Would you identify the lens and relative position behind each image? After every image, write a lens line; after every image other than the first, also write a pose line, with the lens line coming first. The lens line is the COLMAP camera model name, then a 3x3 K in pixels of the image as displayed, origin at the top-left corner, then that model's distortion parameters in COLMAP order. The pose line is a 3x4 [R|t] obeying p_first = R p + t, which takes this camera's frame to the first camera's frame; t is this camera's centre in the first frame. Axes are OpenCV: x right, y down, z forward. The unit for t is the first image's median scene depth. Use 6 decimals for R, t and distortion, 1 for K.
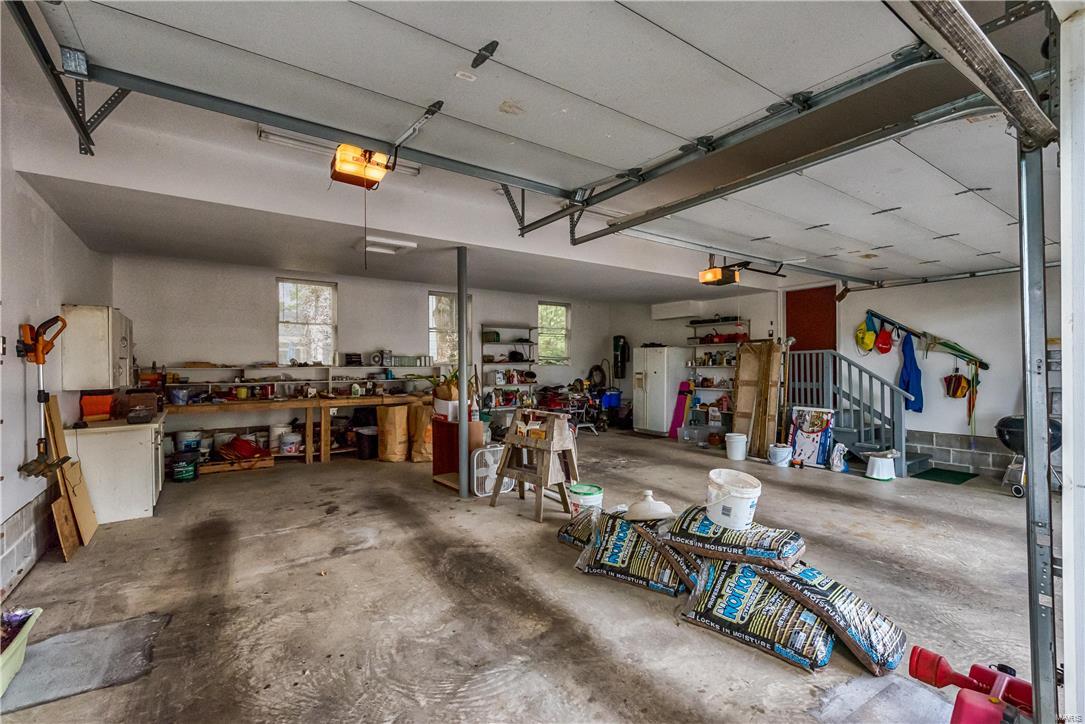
lens RADIAL K [[481.3, 0, 542.5], [0, 481.3, 362.0], [0, 0, 1]] dist [0.022012, -0.000121]
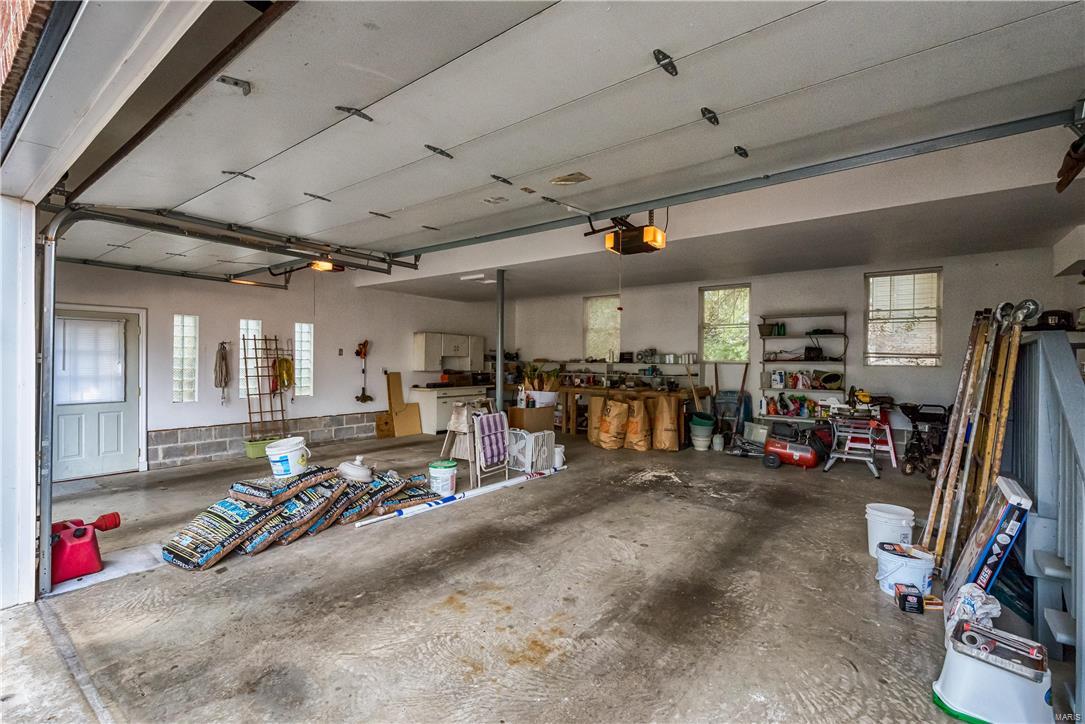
lens RADIAL K [[481.3, 0, 542.5], [0, 481.3, 362.0], [0, 0, 1]] dist [0.022012, -0.000121]
pose [[0.295382, 0.009707, -0.955330, 0.683626], [-0.005932, 0.999948, 0.008326, -0.001997], [0.955361, 0.003207, 0.295424, 0.455647]]
